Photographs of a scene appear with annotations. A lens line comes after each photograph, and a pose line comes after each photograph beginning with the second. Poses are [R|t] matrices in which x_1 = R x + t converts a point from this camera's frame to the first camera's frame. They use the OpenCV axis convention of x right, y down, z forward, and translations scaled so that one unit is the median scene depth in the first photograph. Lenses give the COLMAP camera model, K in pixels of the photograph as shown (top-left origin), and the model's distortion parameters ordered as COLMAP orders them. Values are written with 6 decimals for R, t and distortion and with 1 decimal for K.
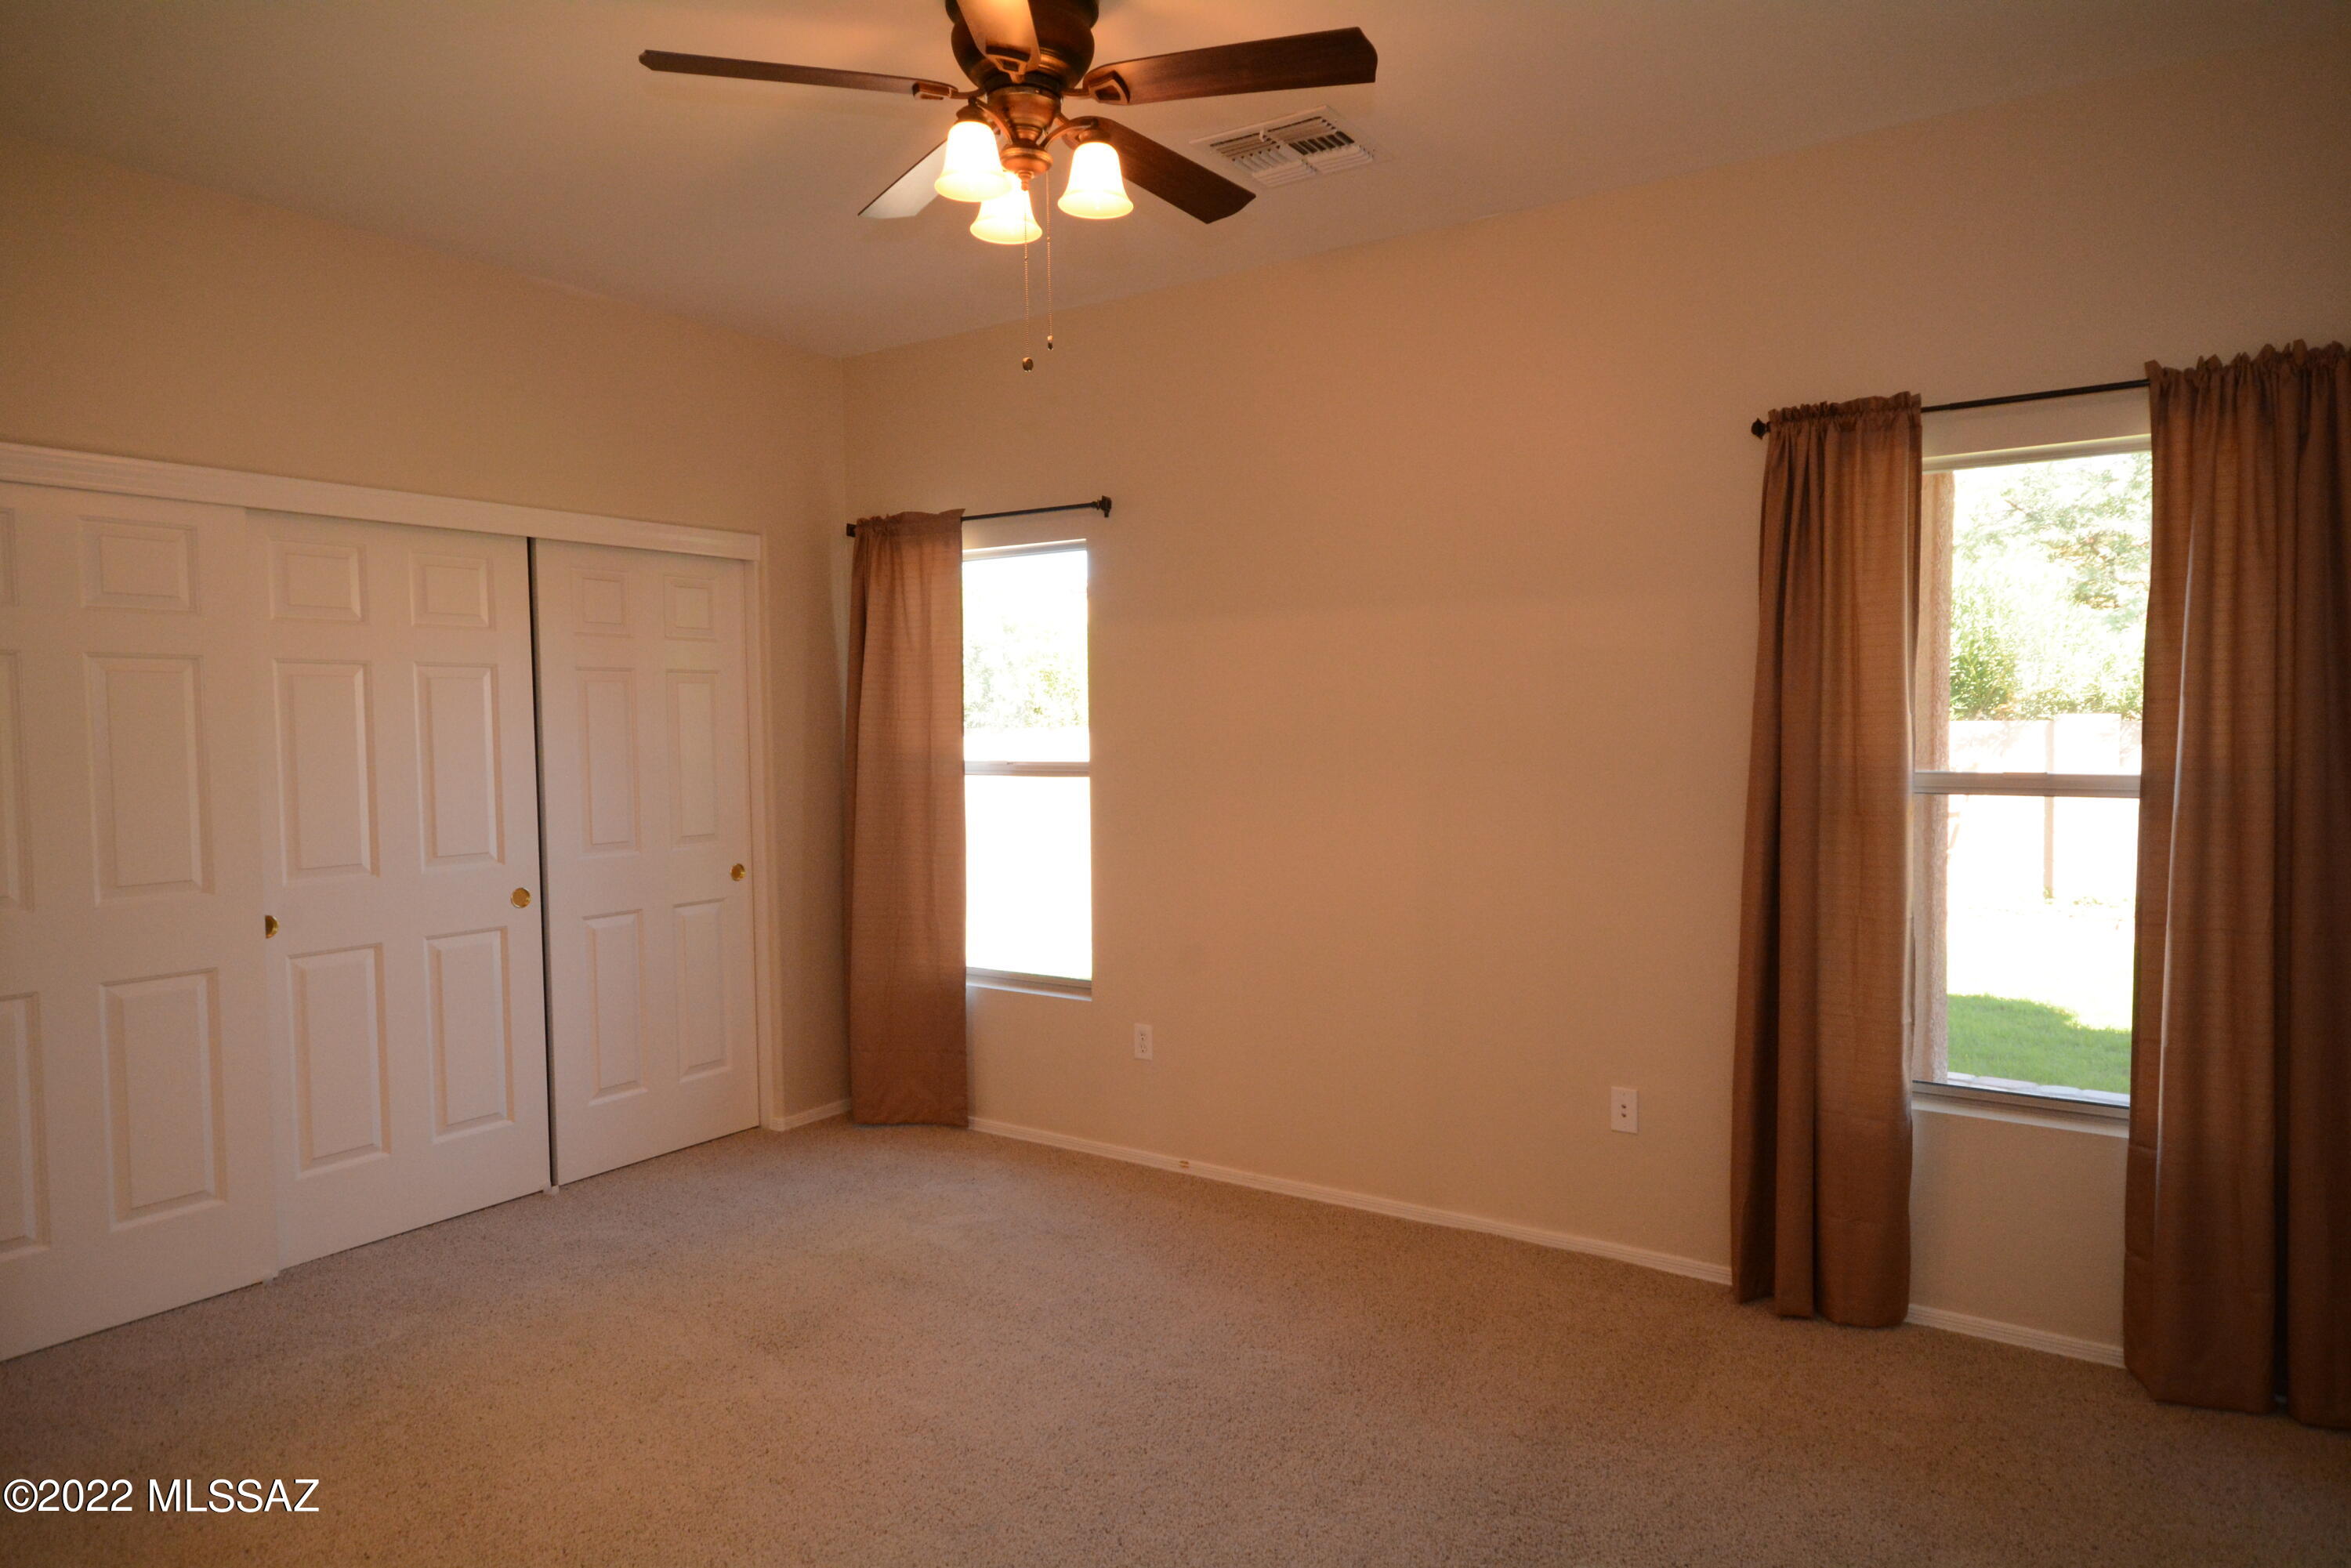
lens RADIAL K [[1394.2, 0, 1203.2], [0, 1394.2, 777.2], [0, 0, 1]] dist [0.001893, 0.000422]
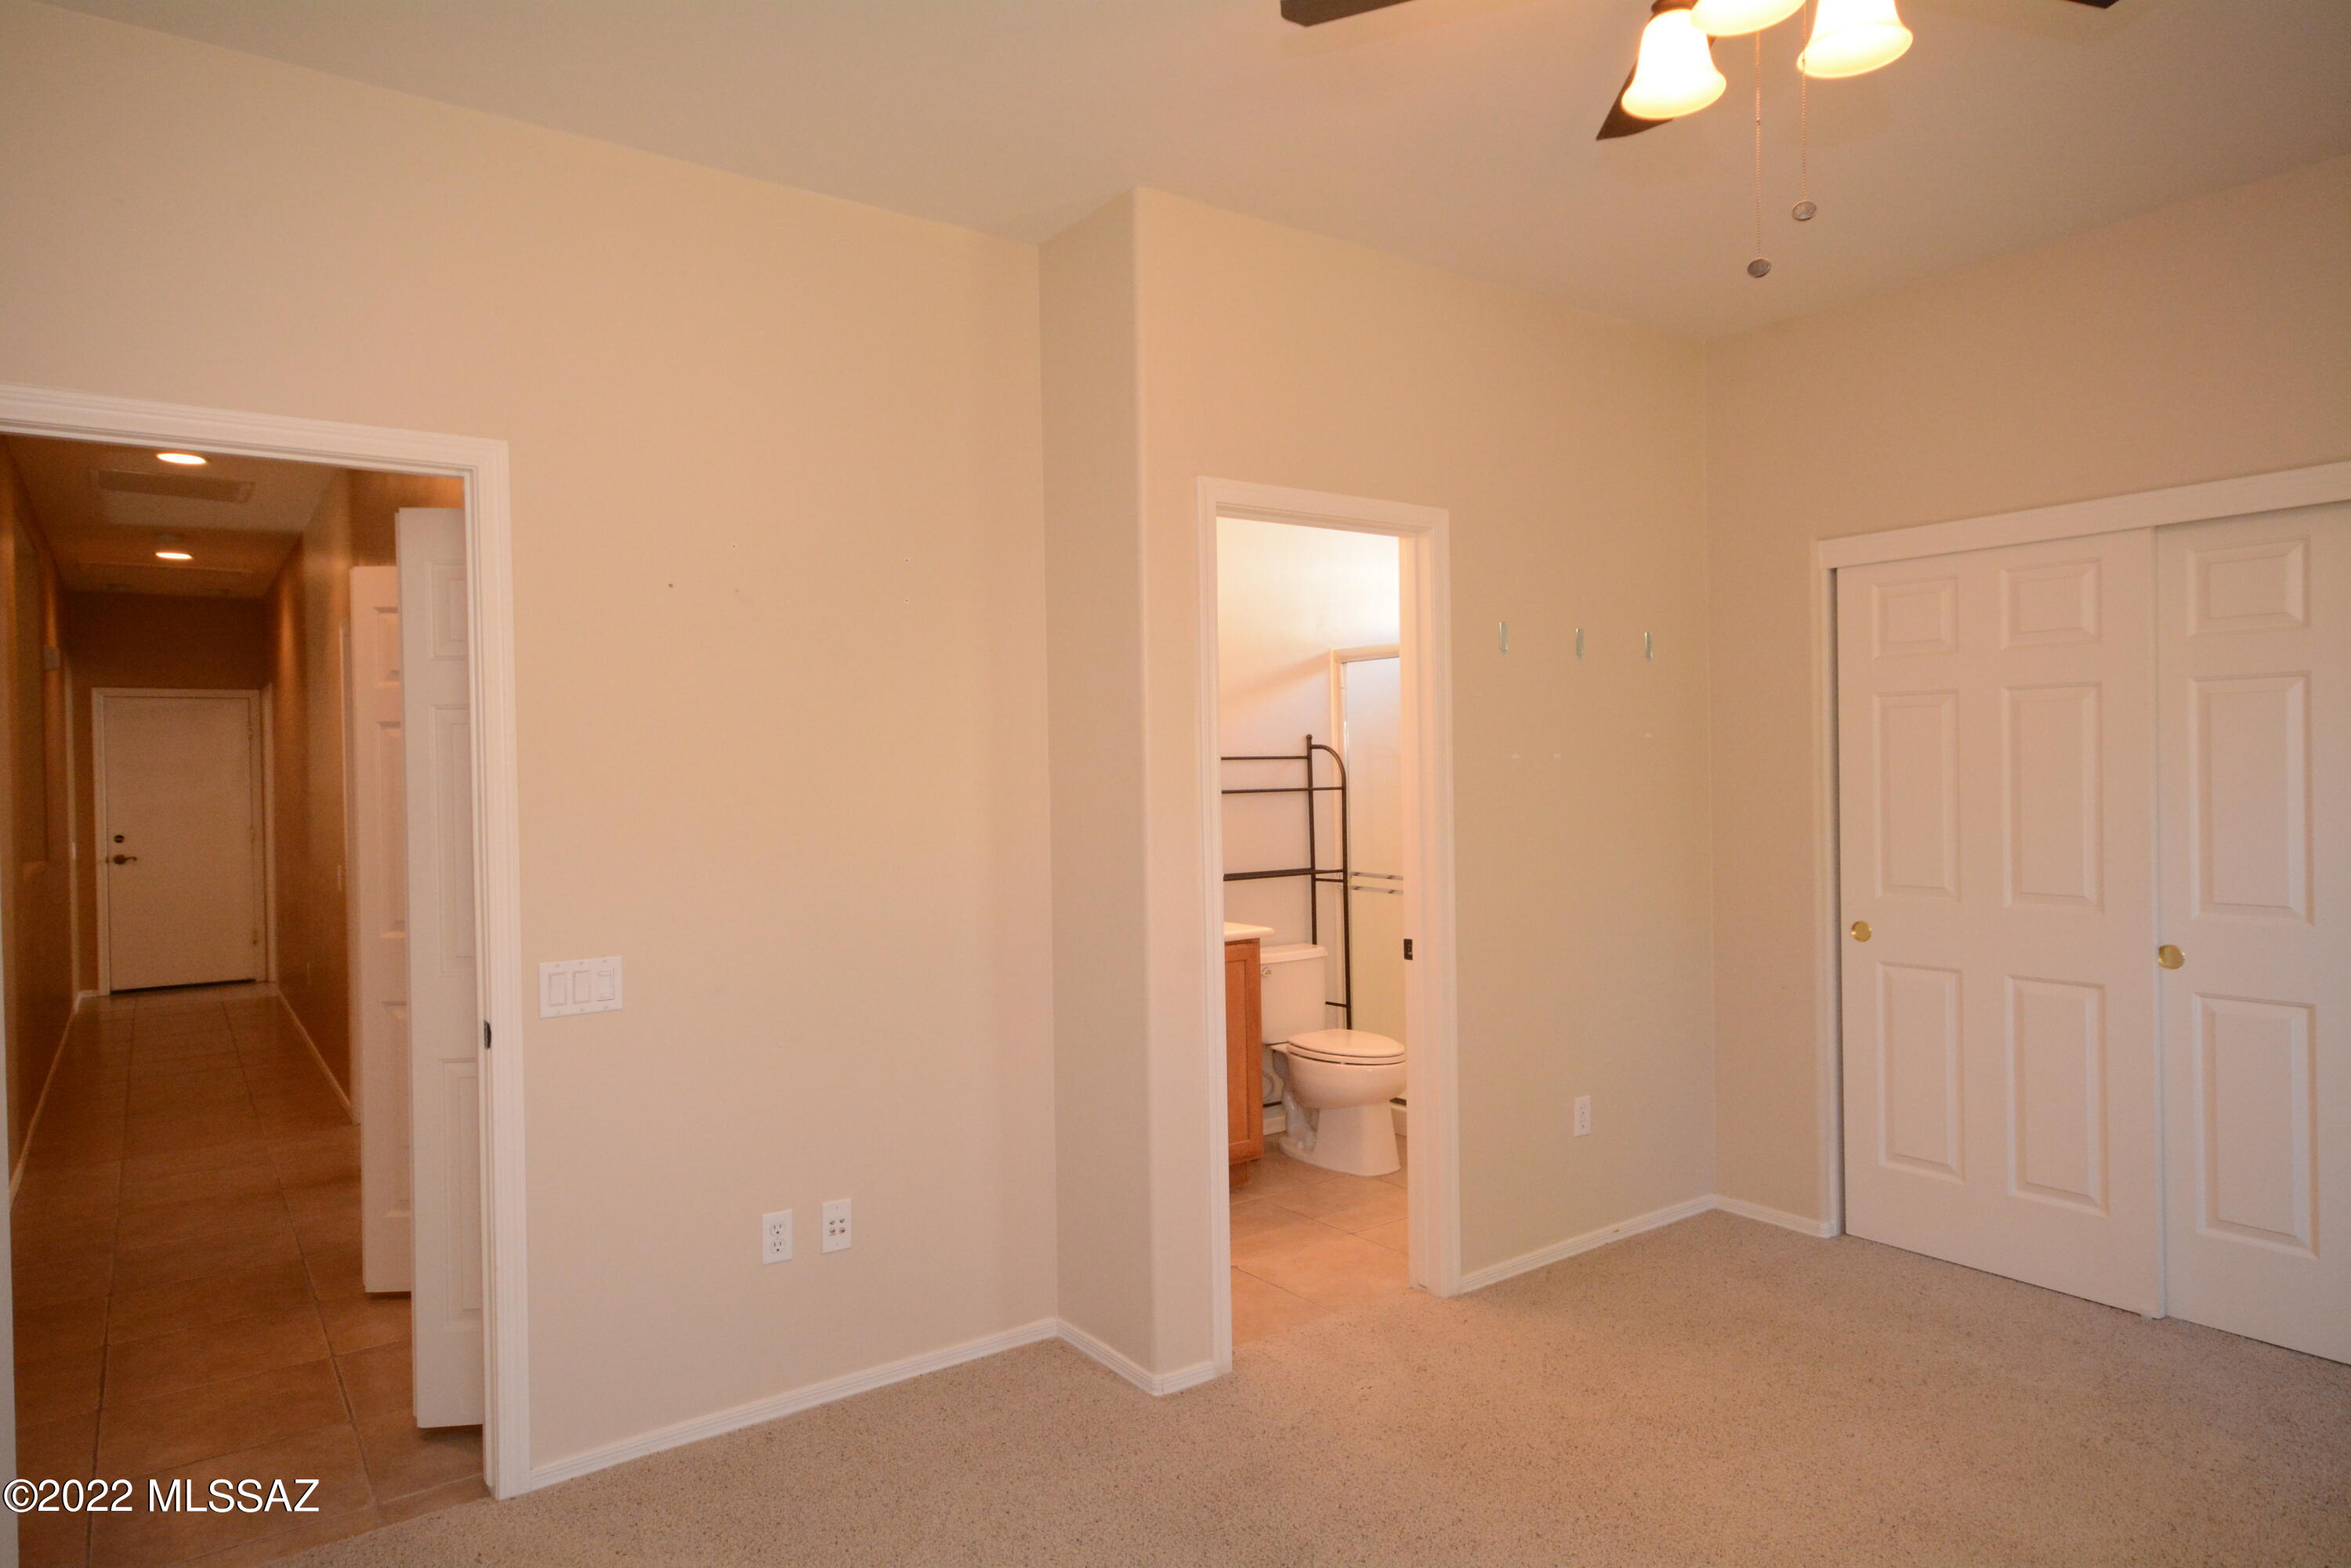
lens RADIAL K [[1394.2, 0, 1203.2], [0, 1394.2, 777.2], [0, 0, 1]] dist [0.001893, 0.000422]
pose [[-0.325551, 0.027753, -0.945117, 0.489650], [-0.017254, 0.999228, 0.035285, -0.041972], [0.945367, 0.027795, -0.324821, 0.738487]]
